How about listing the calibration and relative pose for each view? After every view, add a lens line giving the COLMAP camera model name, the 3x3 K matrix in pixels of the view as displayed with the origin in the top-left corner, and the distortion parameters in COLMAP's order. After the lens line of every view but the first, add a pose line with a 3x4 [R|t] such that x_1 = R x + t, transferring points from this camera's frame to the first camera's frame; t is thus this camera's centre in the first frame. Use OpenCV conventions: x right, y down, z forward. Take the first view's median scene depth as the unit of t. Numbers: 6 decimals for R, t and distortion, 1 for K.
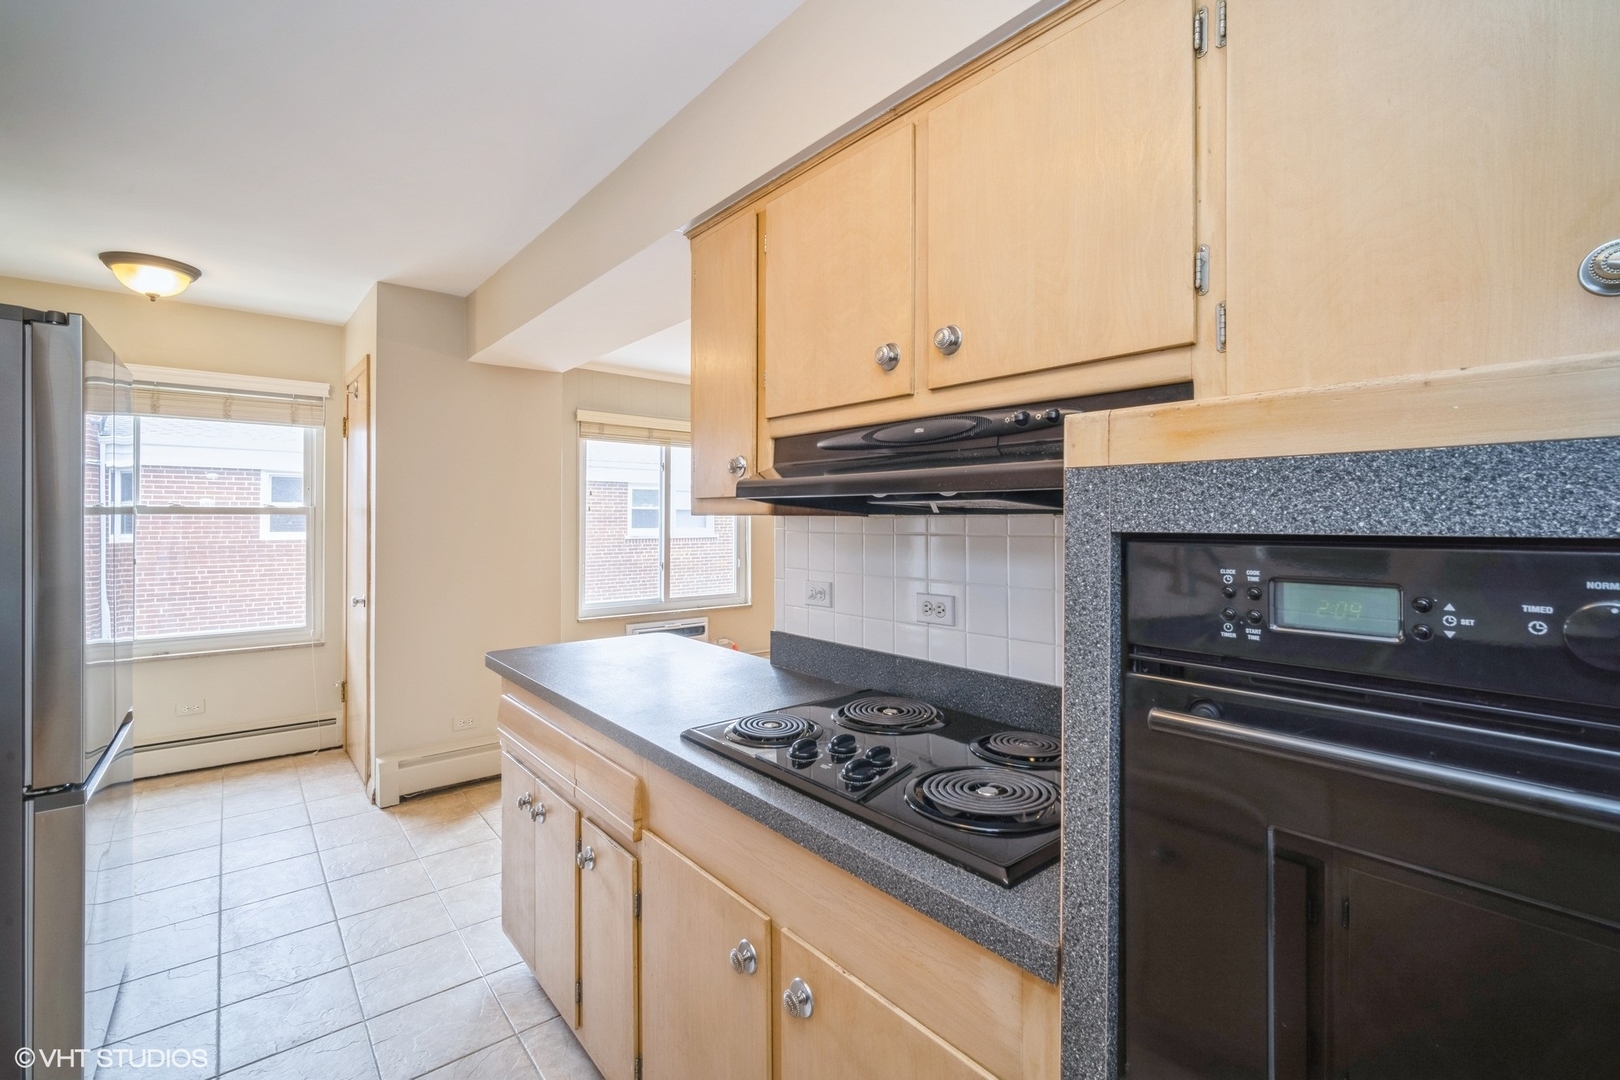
lens RADIAL K [[708.1, 0, 812.2], [0, 708.1, 516.6], [0, 0, 1]] dist [-0.011489, -0.000394]
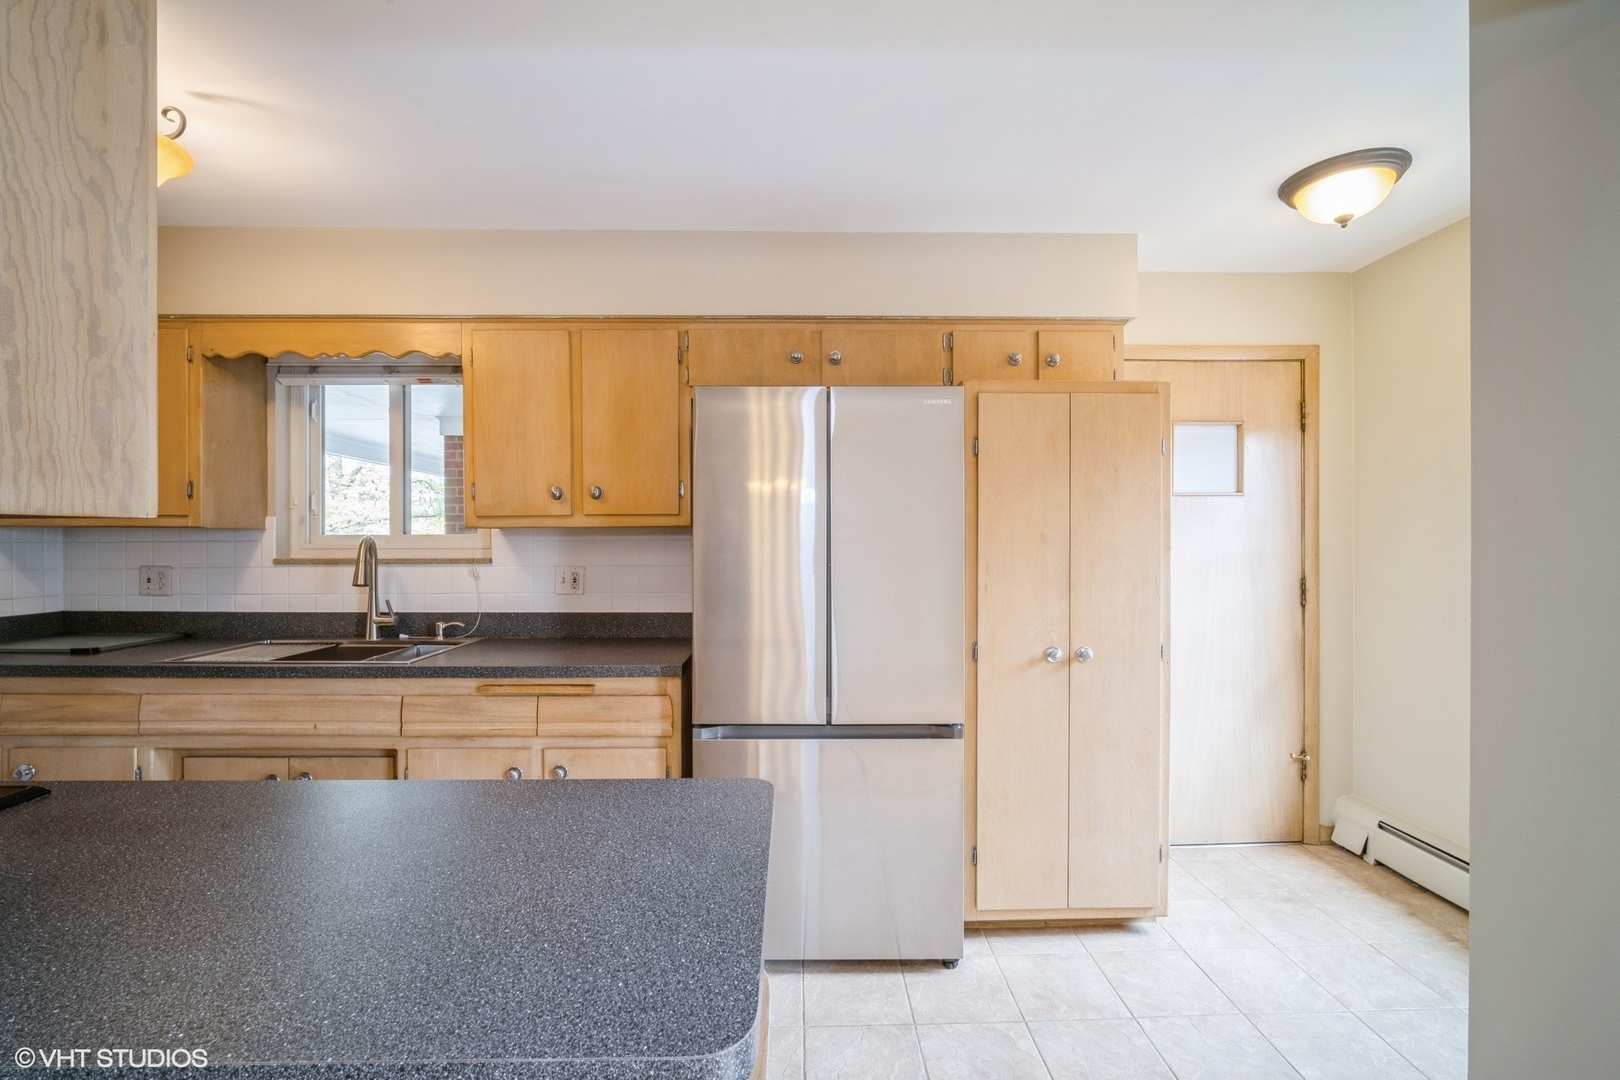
lens RADIAL K [[700.2, 0, 806.6], [0, 700.2, 543.1], [0, 0, 1]] dist [-0.009892, 0.000847]
pose [[-0.629227, 0.003169, -0.777215, -0.049169], [0.000035, 0.999992, 0.004049, 0.007462], [0.777222, 0.002521, -0.629222, 0.913506]]
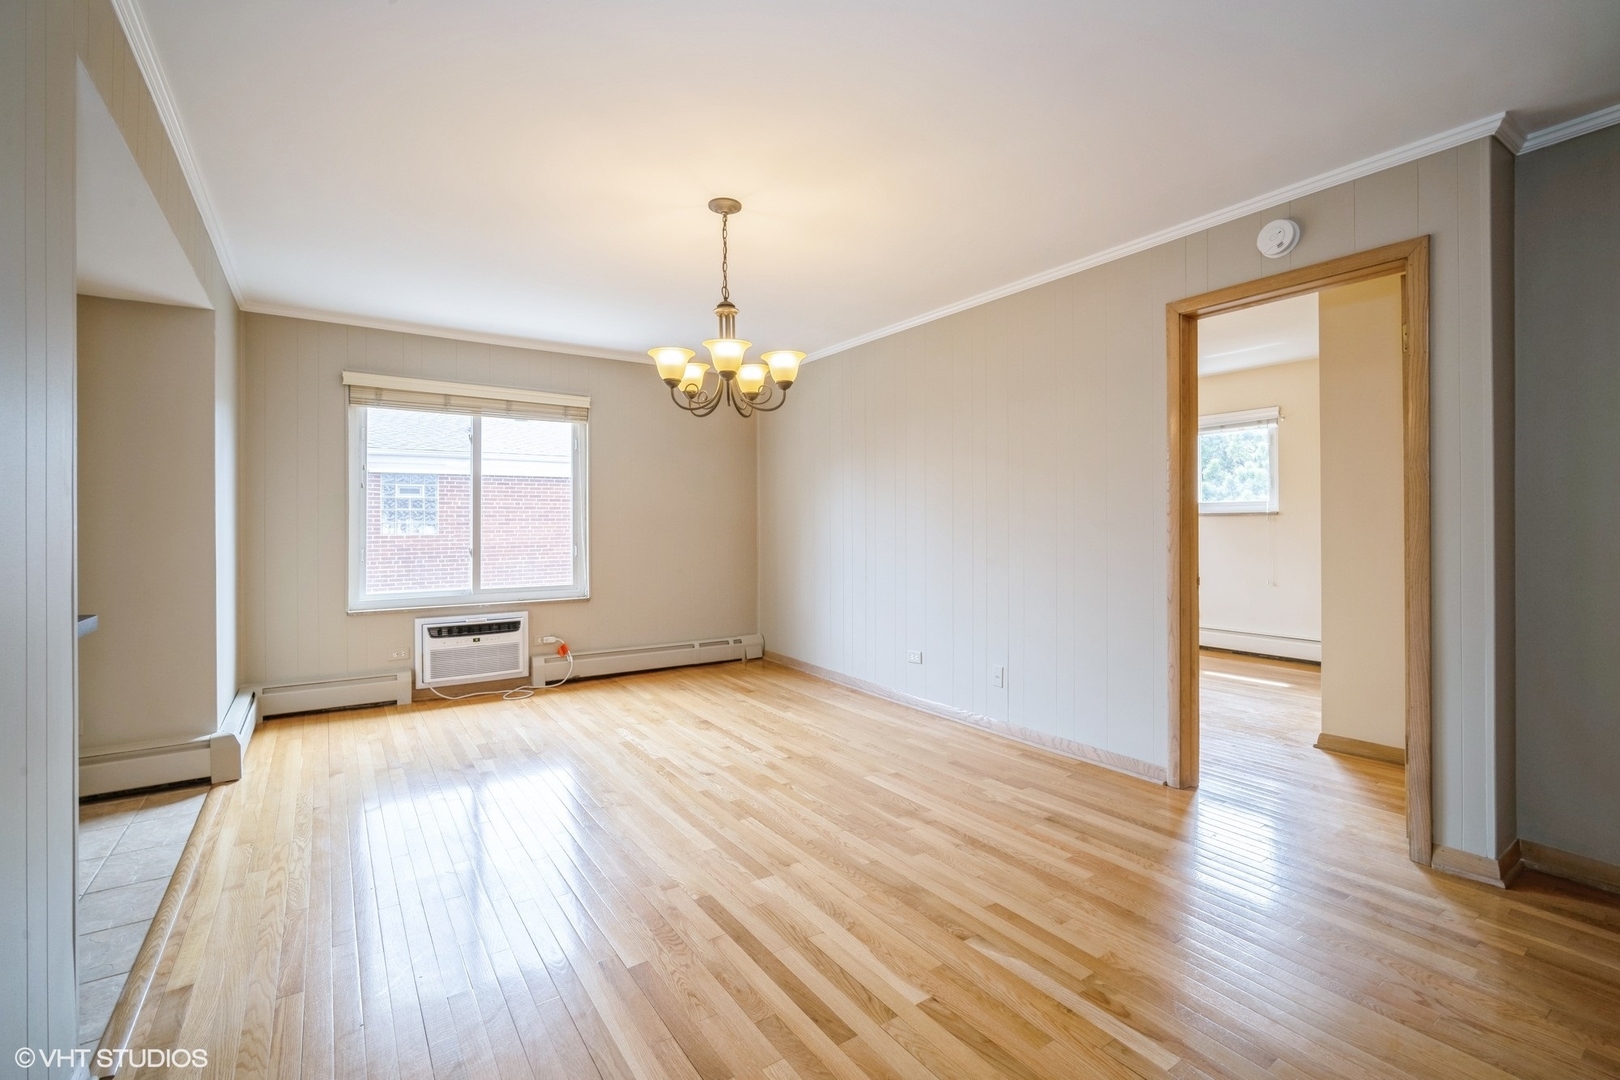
lens RADIAL K [[708.1, 0, 812.2], [0, 708.1, 516.6], [0, 0, 1]] dist [-0.011489, -0.000394]
pose [[0.995191, -0.010724, -0.097360, 0.476021], [0.009872, 0.999909, -0.009227, 0.060801], [0.097450, 0.008222, 0.995206, 0.277404]]
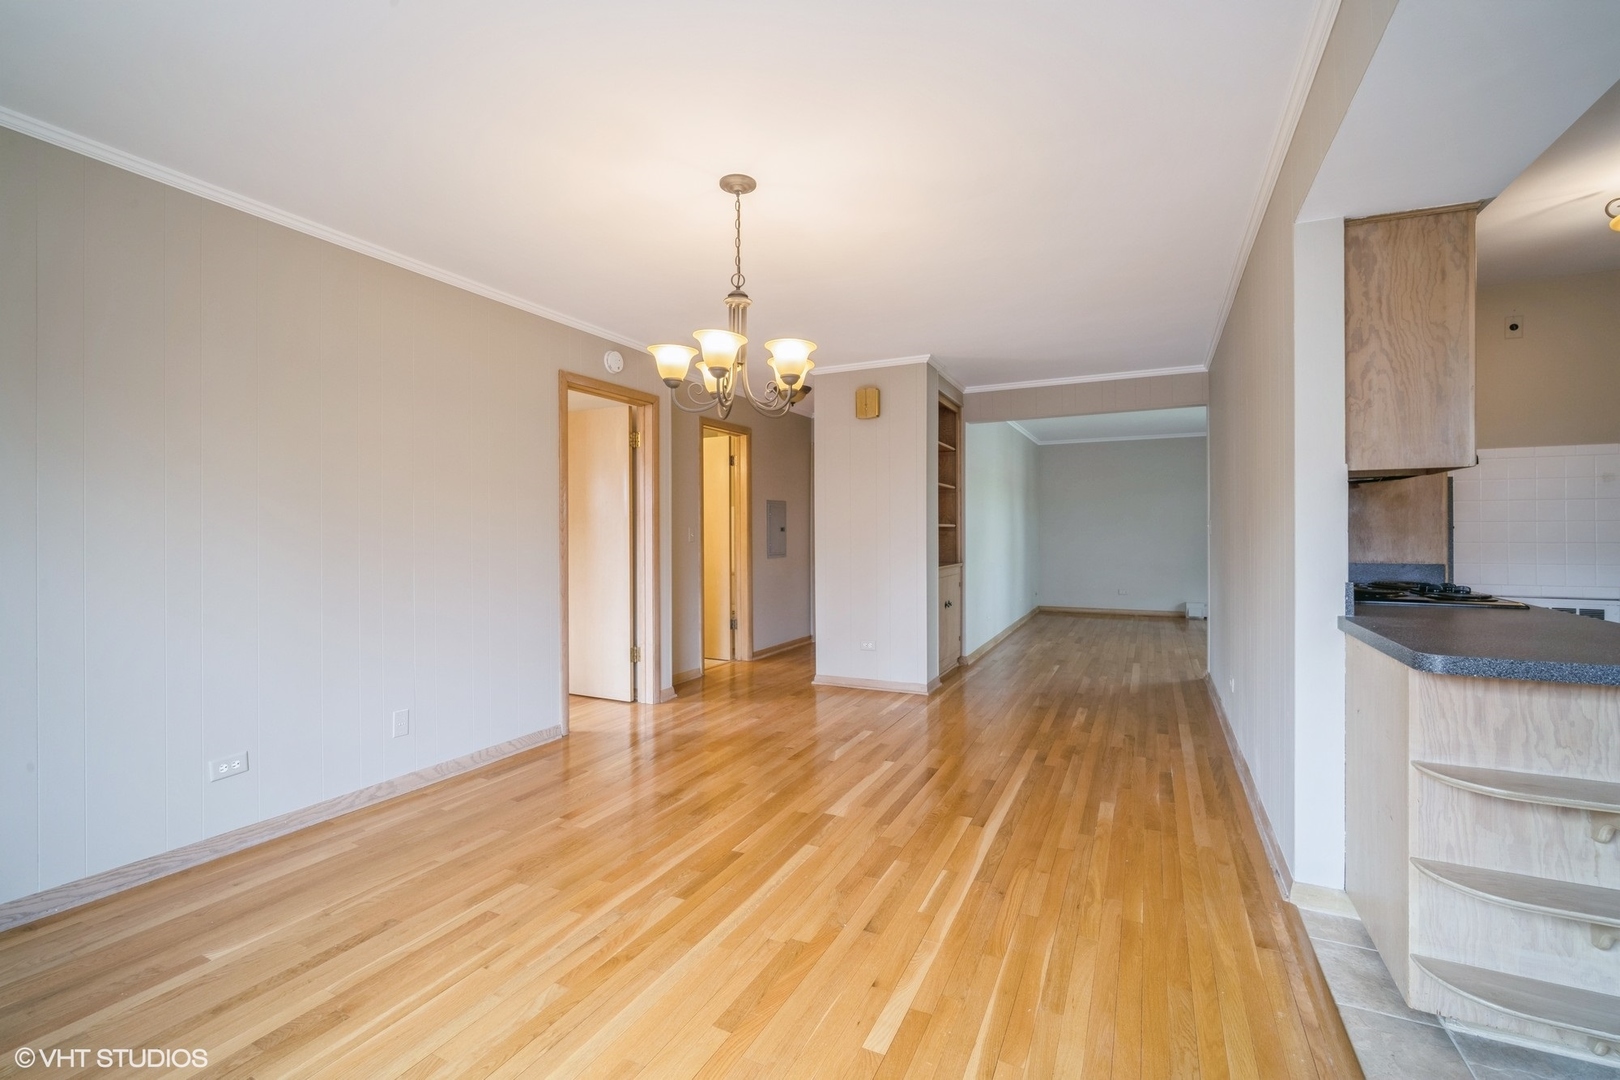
lens RADIAL K [[701.9, 0, 807.7], [0, 701.9, 530.9], [0, 0, 1]] dist [-0.012266, 0.003850]
pose [[-0.405137, -0.001746, 0.914254, -0.409898], [0.001407, 0.999996, 0.002533, 0.052310], [-0.914255, 0.002313, -0.405133, 1.324425]]
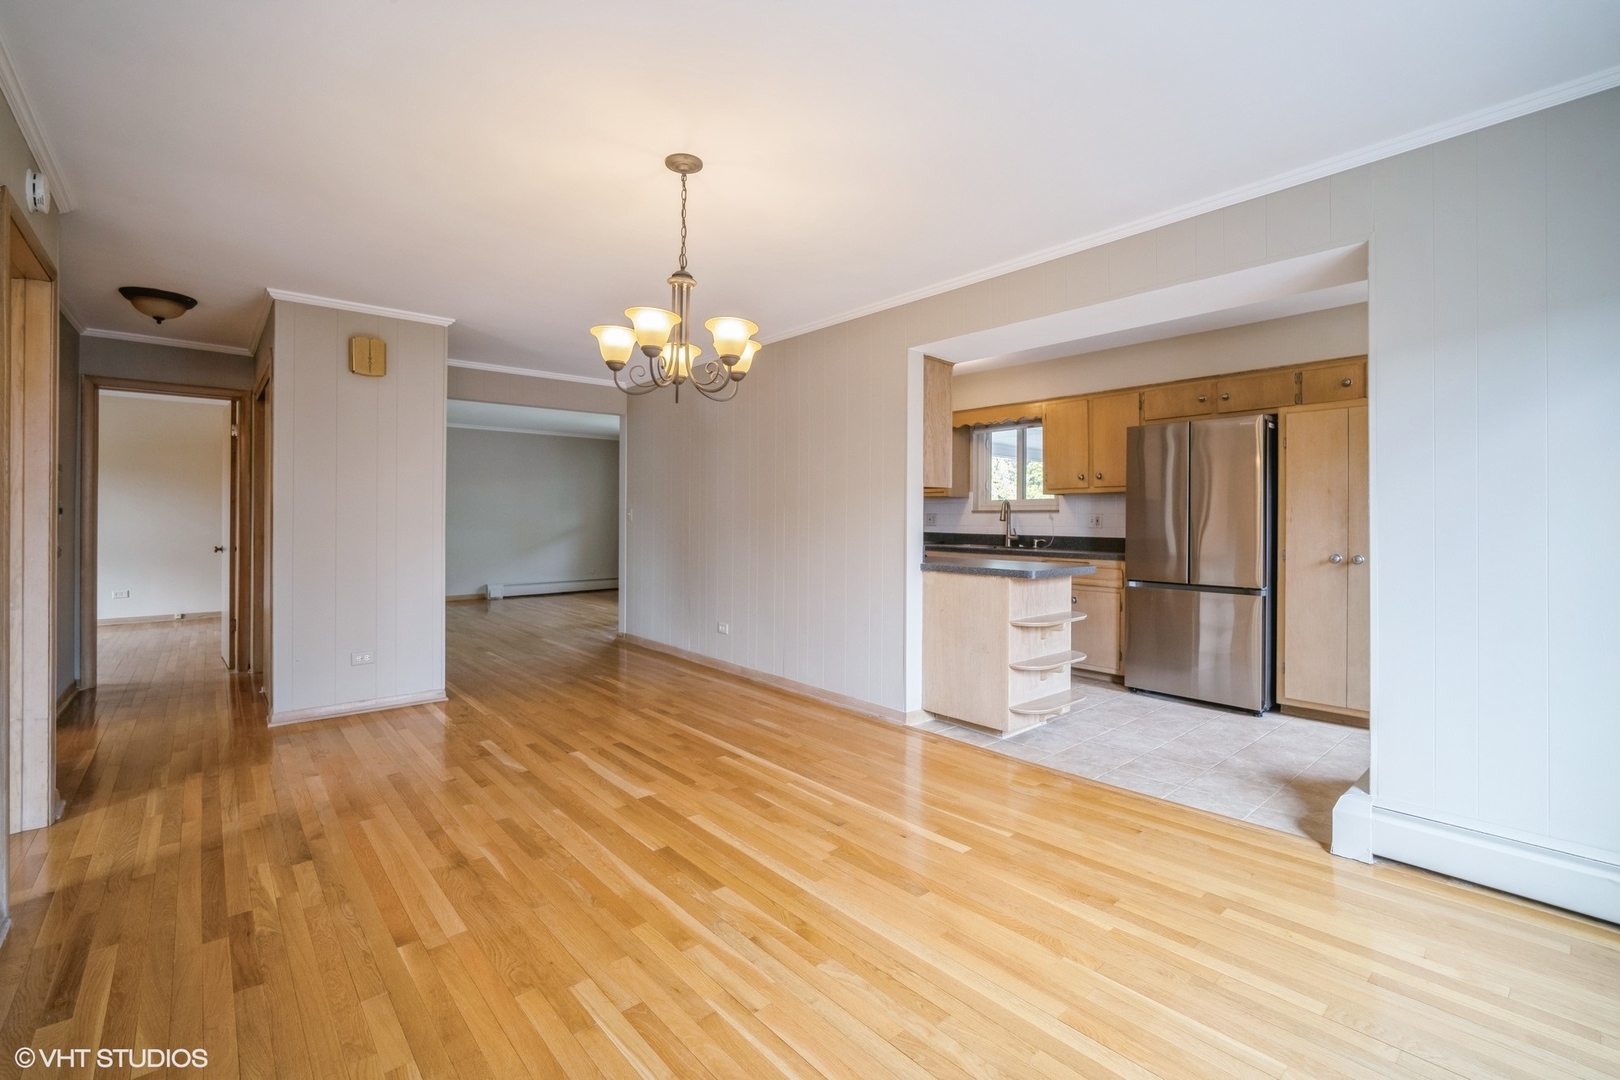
lens RADIAL K [[708.1, 0, 812.2], [0, 708.1, 516.6], [0, 0, 1]] dist [-0.011489, -0.000394]
pose [[-0.999859, -0.008224, -0.014663, 0.170578], [-0.008172, 0.999960, -0.003659, 0.057278], [0.014693, -0.003539, -0.999886, 1.827205]]
